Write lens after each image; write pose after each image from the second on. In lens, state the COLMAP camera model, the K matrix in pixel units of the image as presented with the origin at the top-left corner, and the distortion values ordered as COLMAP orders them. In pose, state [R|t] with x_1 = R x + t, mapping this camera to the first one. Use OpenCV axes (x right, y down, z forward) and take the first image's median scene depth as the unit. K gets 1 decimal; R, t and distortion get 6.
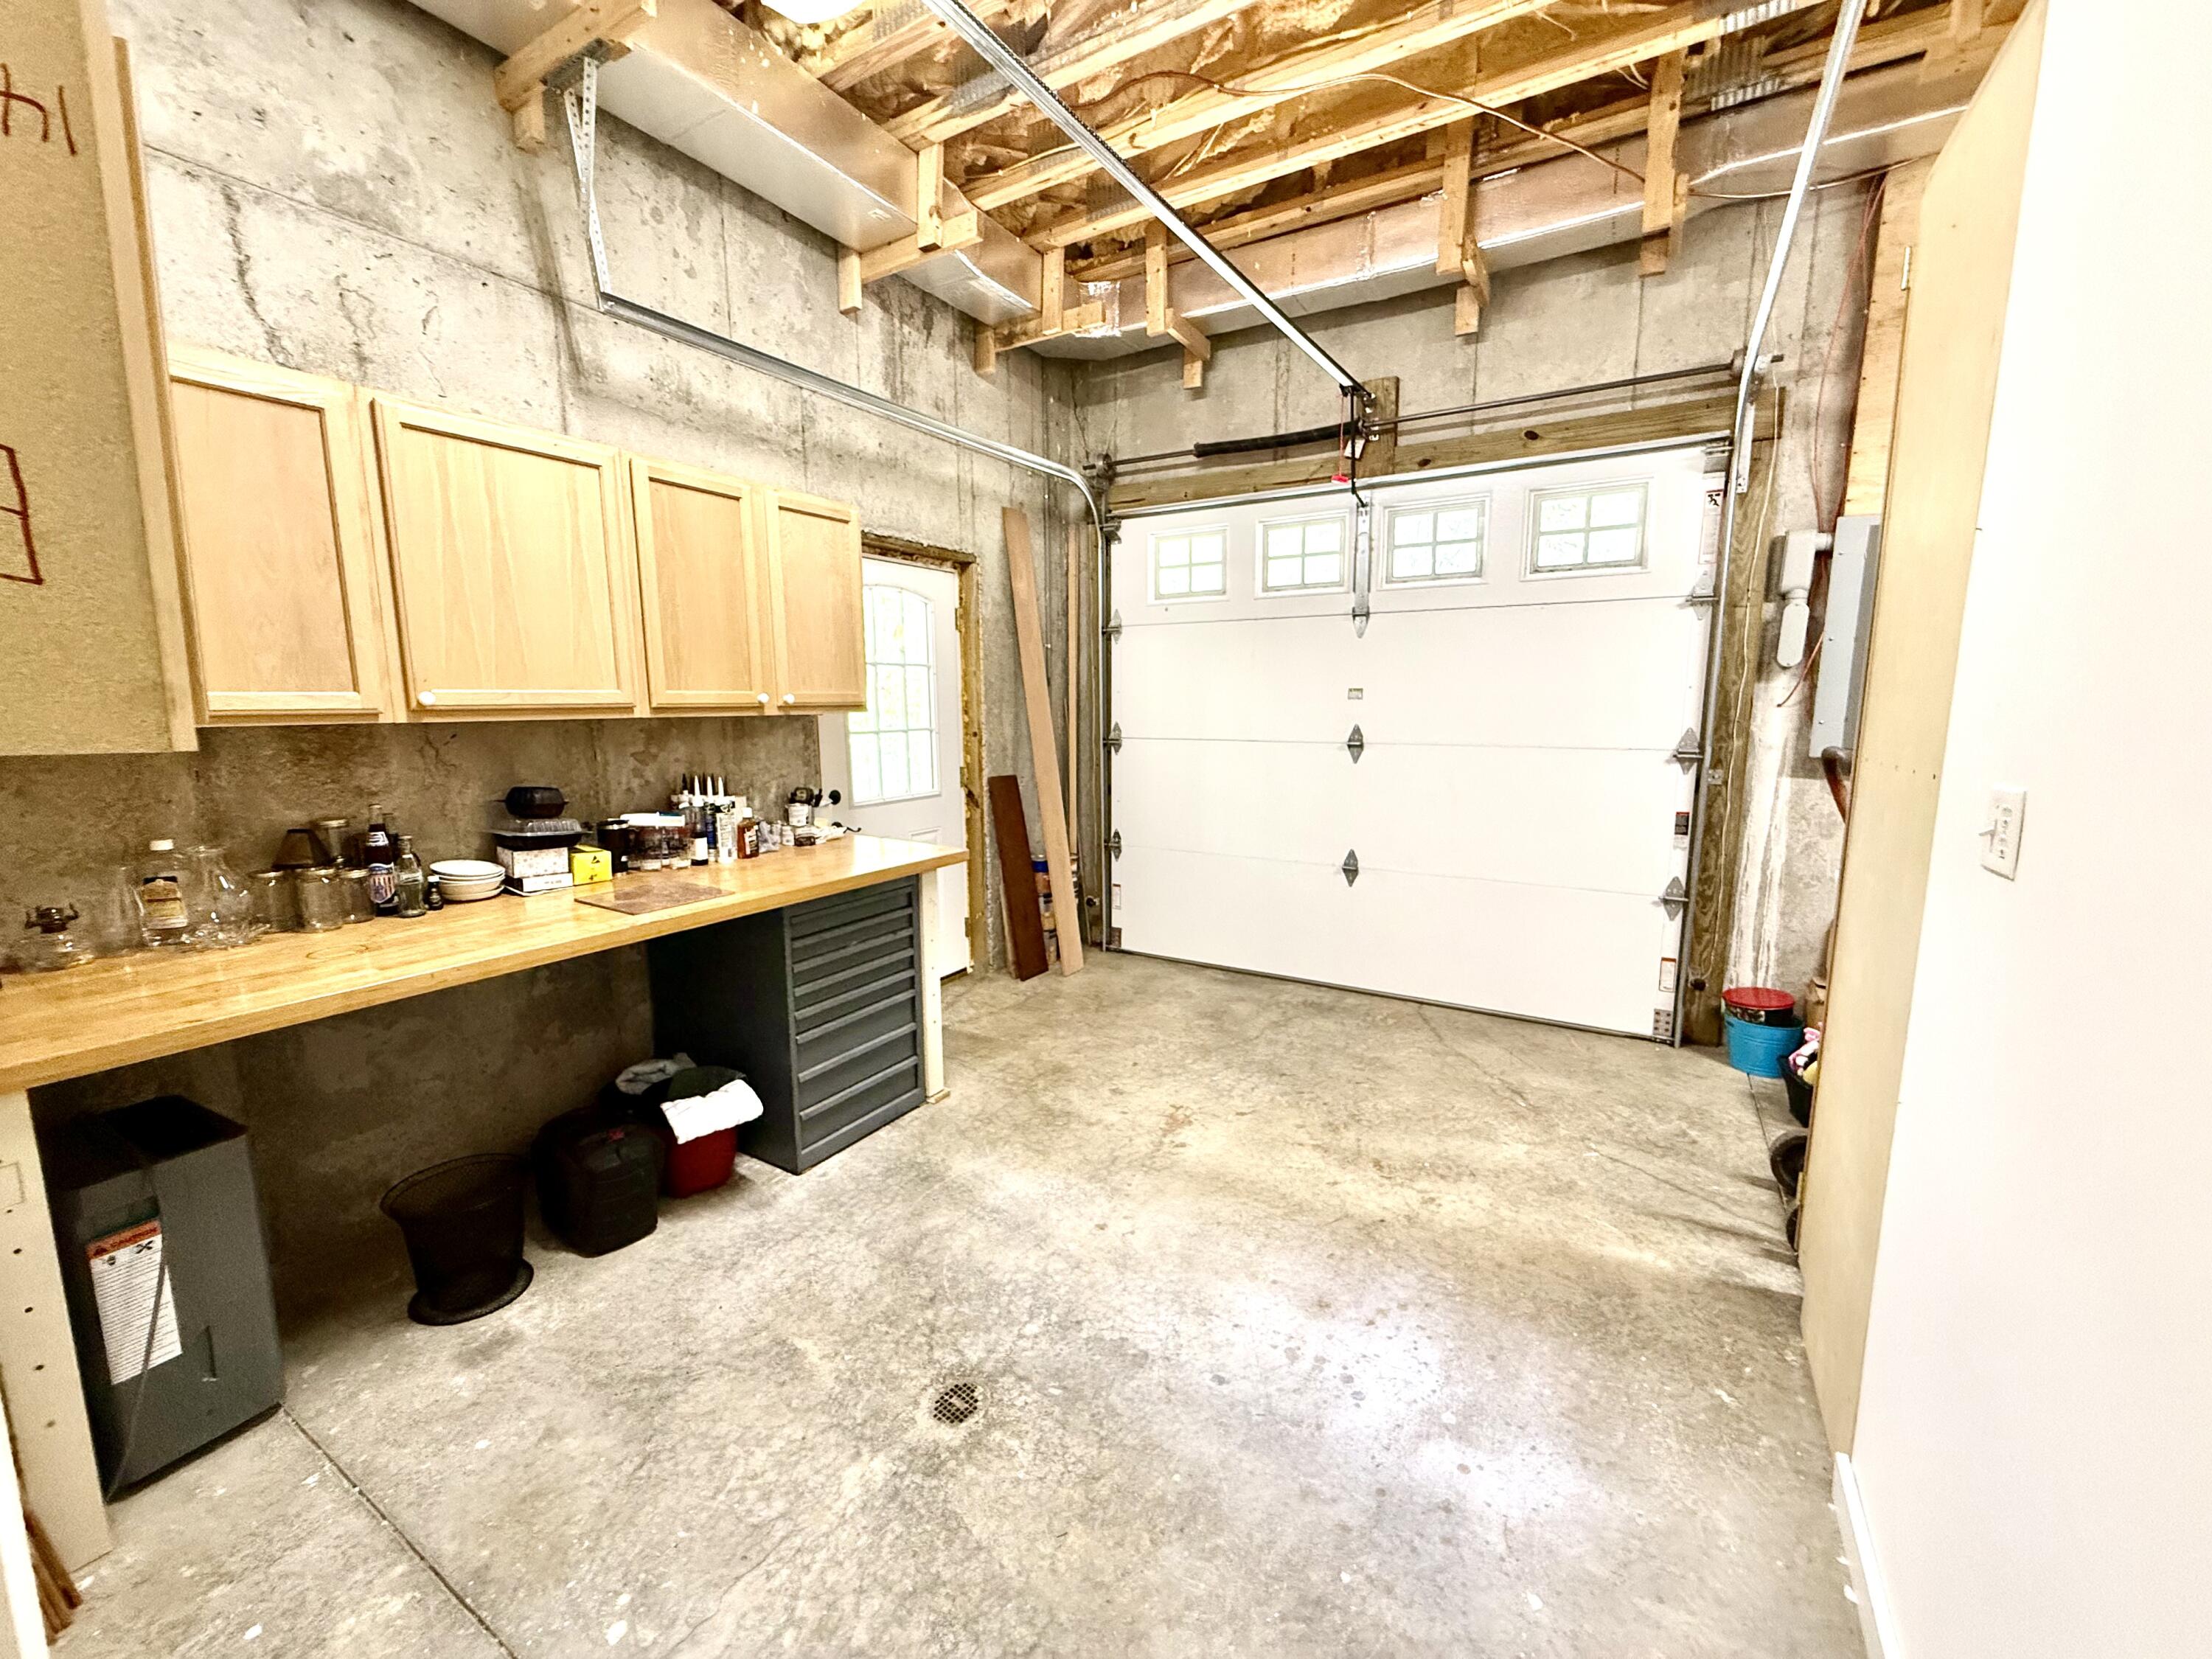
lens RADIAL K [[883.0, 0, 1109.8], [0, 883.0, 826.5], [0, 0, 1]] dist [0.000033, 0.000562]
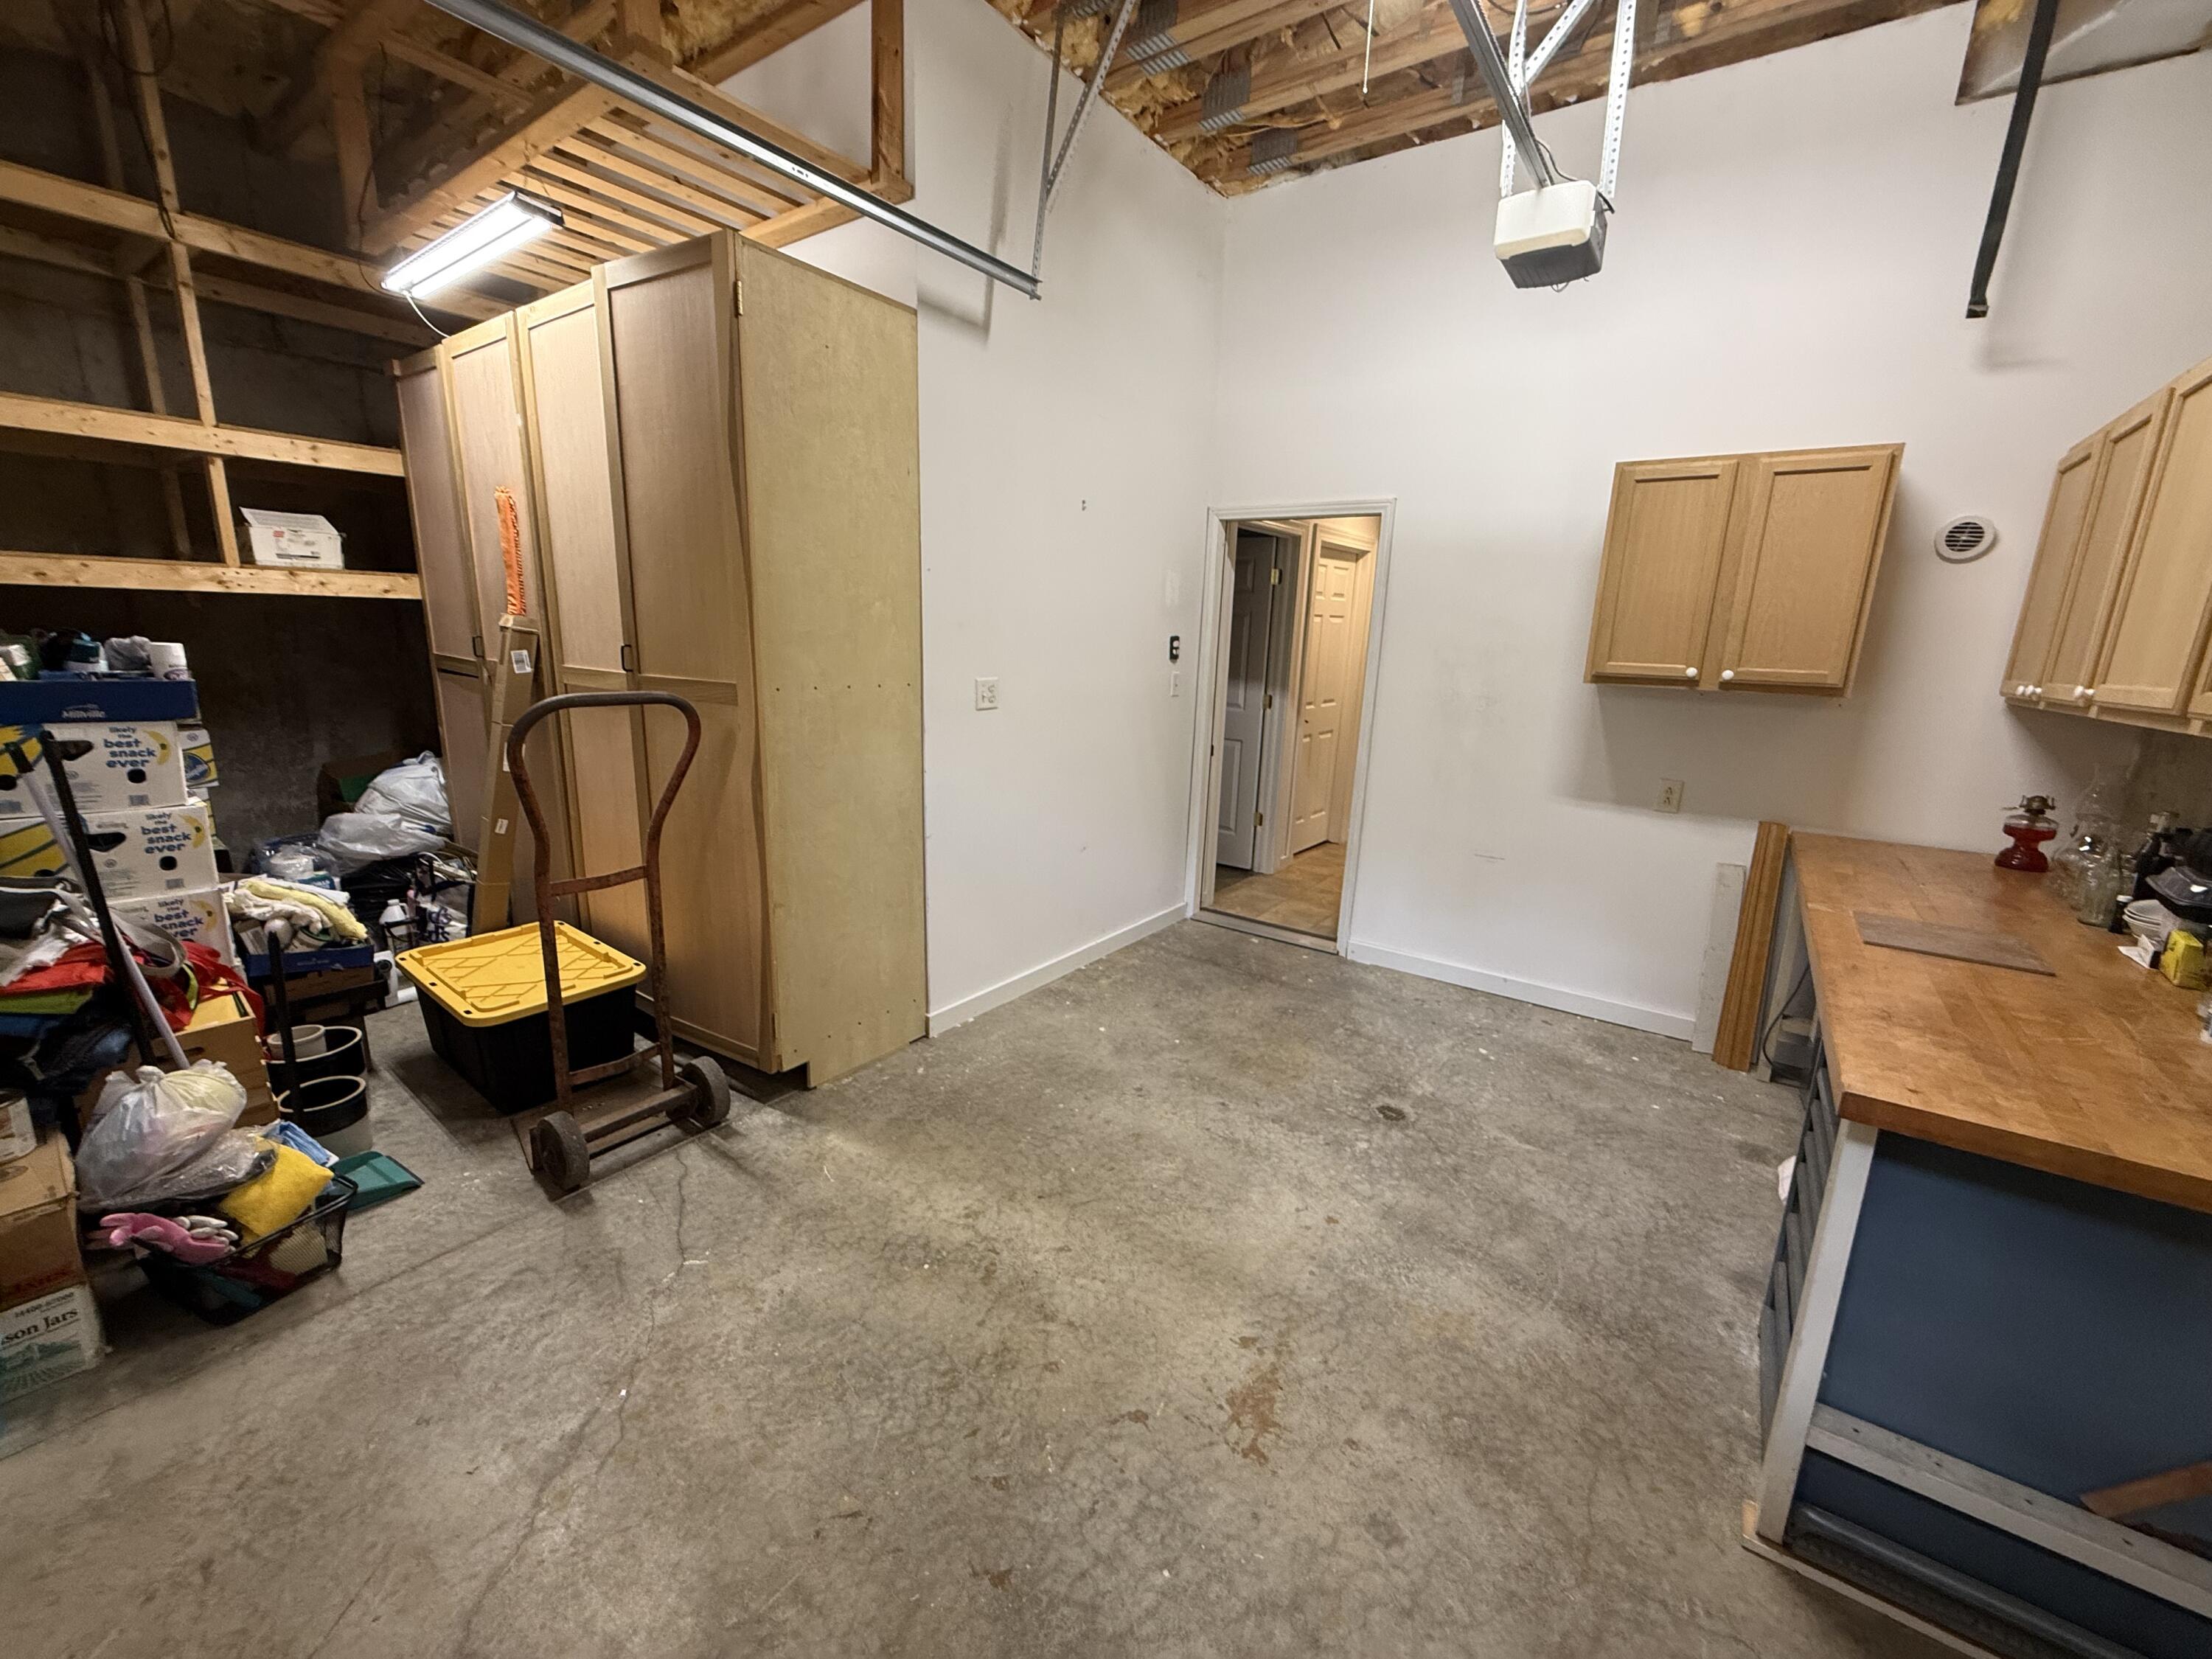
lens RADIAL K [[883.0, 0, 1106.6], [0, 883.0, 830.2], [0, 0, 1]] dist [0.000033, 0.000562]
pose [[-0.996212, -0.050351, 0.070901, 0.165772], [-0.021974, 0.934617, 0.354976, -0.247210], [-0.084139, 0.352073, -0.932183, 1.557158]]
